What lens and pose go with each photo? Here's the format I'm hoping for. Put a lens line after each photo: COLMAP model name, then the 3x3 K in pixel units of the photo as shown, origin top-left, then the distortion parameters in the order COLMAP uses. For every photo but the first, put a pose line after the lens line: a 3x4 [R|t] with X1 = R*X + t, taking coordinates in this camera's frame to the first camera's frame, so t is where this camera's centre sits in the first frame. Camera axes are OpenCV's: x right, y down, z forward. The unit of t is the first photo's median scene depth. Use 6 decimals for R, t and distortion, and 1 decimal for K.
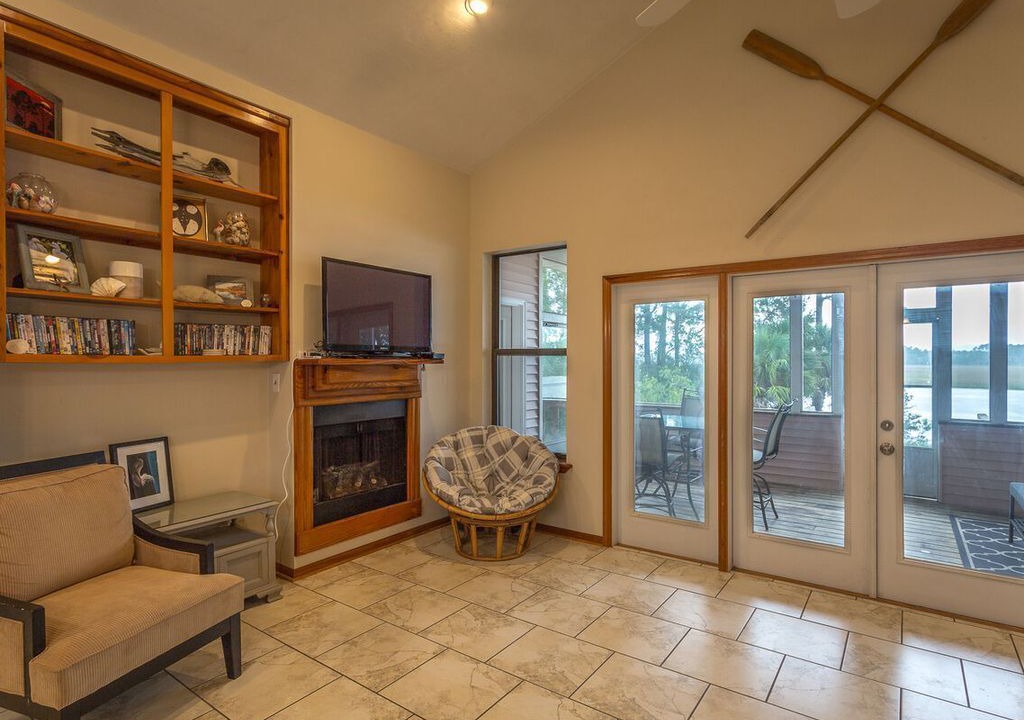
lens RADIAL K [[549.5, 0, 512.0], [0, 549.5, 360.0], [0, 0, 1]] dist [0.003496, 0.000331]
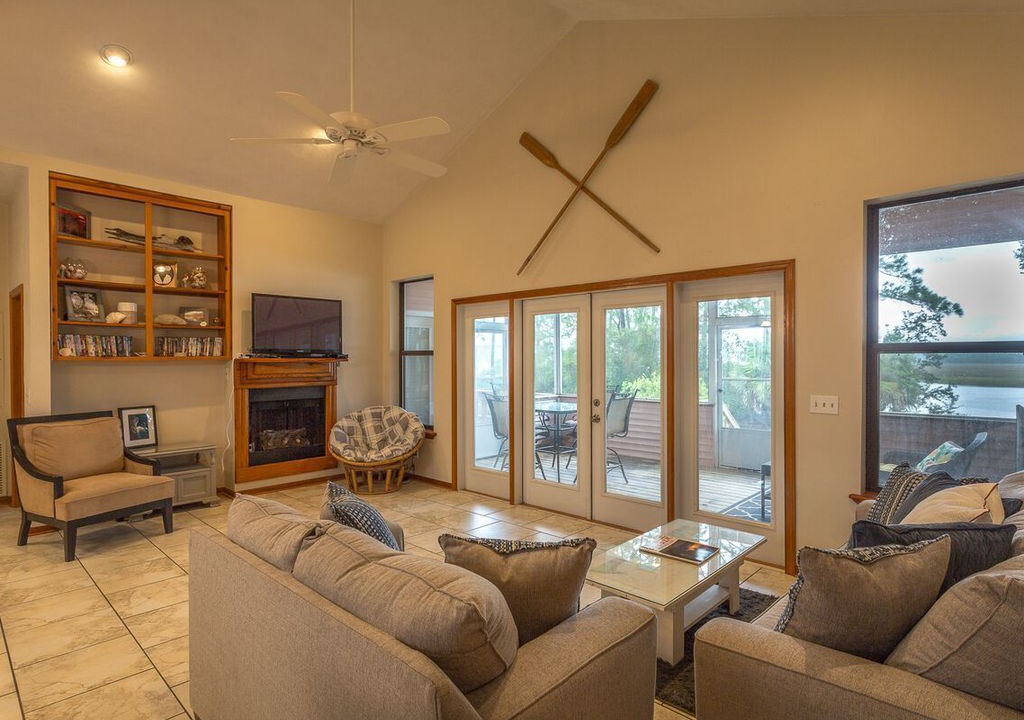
lens RADIAL K [[549.5, 0, 512.0], [0, 549.5, 360.0], [0, 0, 1]] dist [0.003496, 0.000331]
pose [[0.990549, -0.001688, -0.137151, 0.609350], [0.001980, 0.999996, 0.001994, 0.000965], [0.137147, -0.002246, 0.990548, -0.452650]]
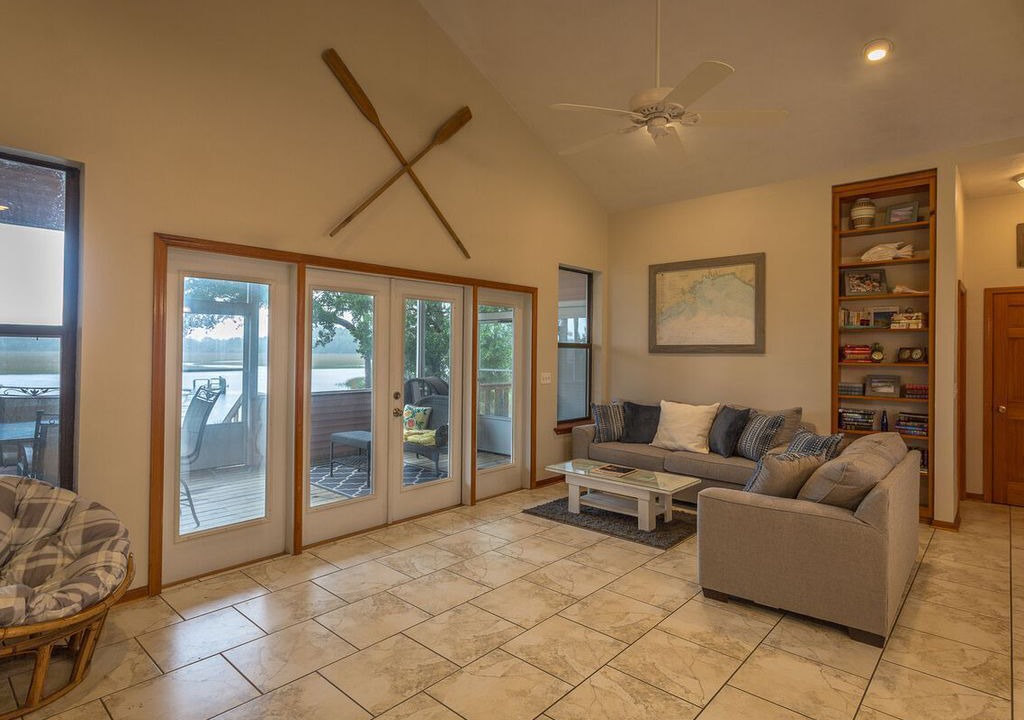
lens RADIAL K [[551.6, 0, 511.5], [0, 551.6, 345.1], [0, 0, 1]] dist [0.001489, -0.000221]
pose [[0.108144, 0.010922, 0.994075, -0.621522], [-0.010098, 0.999900, -0.009888, 0.002388], [-0.994084, -0.008969, 0.108244, 0.522017]]
